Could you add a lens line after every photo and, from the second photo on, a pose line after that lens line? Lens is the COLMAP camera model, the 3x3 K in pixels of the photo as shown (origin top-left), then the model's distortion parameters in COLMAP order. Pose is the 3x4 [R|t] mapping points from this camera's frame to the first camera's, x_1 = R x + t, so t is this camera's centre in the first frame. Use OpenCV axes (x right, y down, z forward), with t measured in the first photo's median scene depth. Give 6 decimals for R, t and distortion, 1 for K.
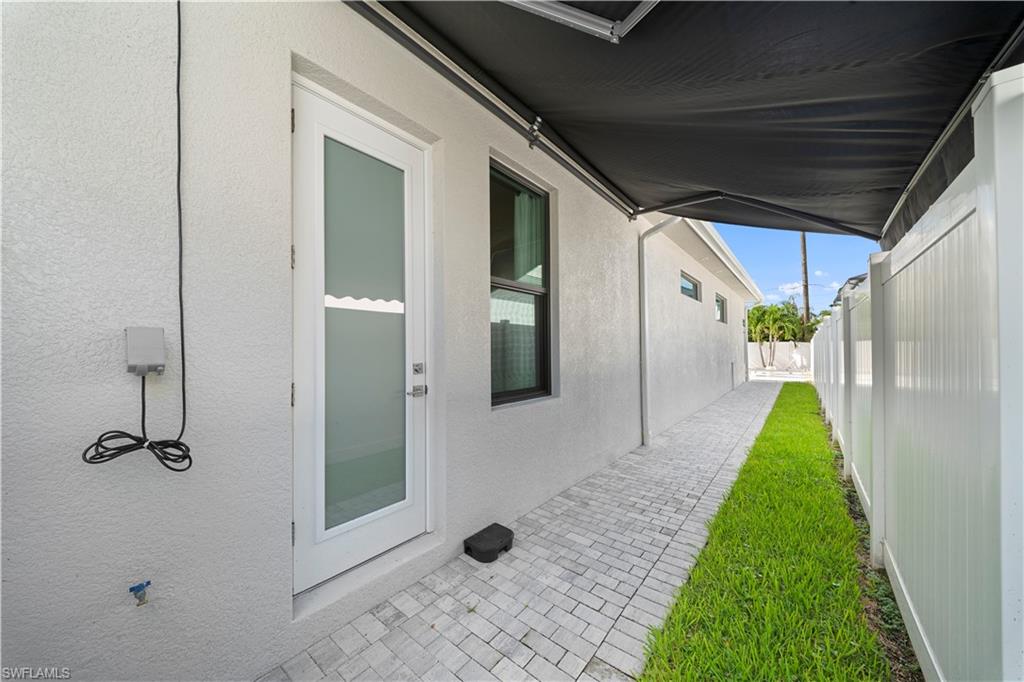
lens RADIAL K [[358.2, 0, 513.6], [0, 358.2, 345.0], [0, 0, 1]] dist [-0.000912, -0.003267]
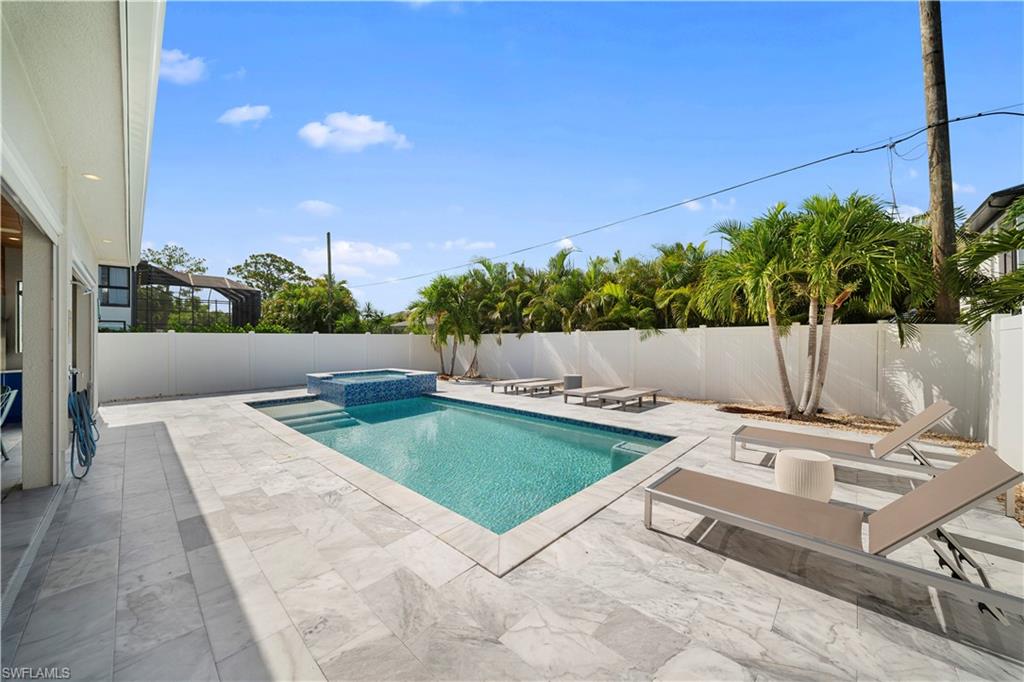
lens RADIAL K [[358.2, 0, 521.6], [0, 358.2, 340.6], [0, 0, 1]] dist [-0.000912, -0.003267]
pose [[0.997119, -0.002340, -0.075811, 0.502339], [0.003224, 0.999928, 0.011535, 0.000785], [0.075778, -0.011747, 0.997056, 0.687737]]
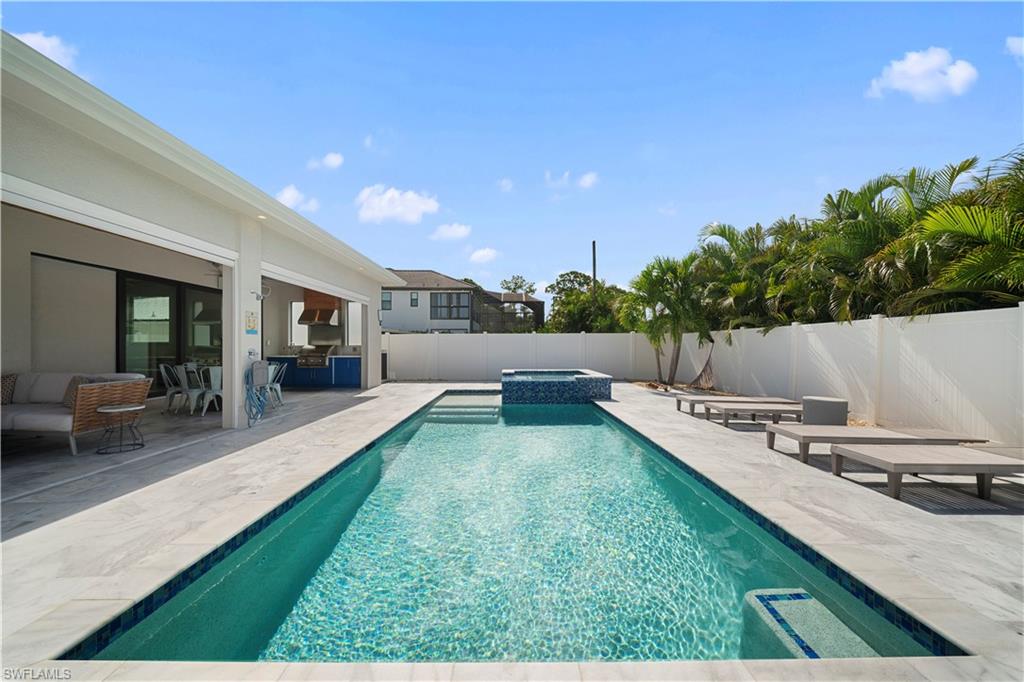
lens RADIAL K [[358.2, 0, 506.7], [0, 358.2, 347.2], [0, 0, 1]] dist [-0.000912, -0.003267]
pose [[0.630586, 0.007865, -0.776079, 0.605951], [0.004889, 0.999889, 0.014106, 0.014318], [0.776104, -0.012689, 0.630477, 0.868892]]
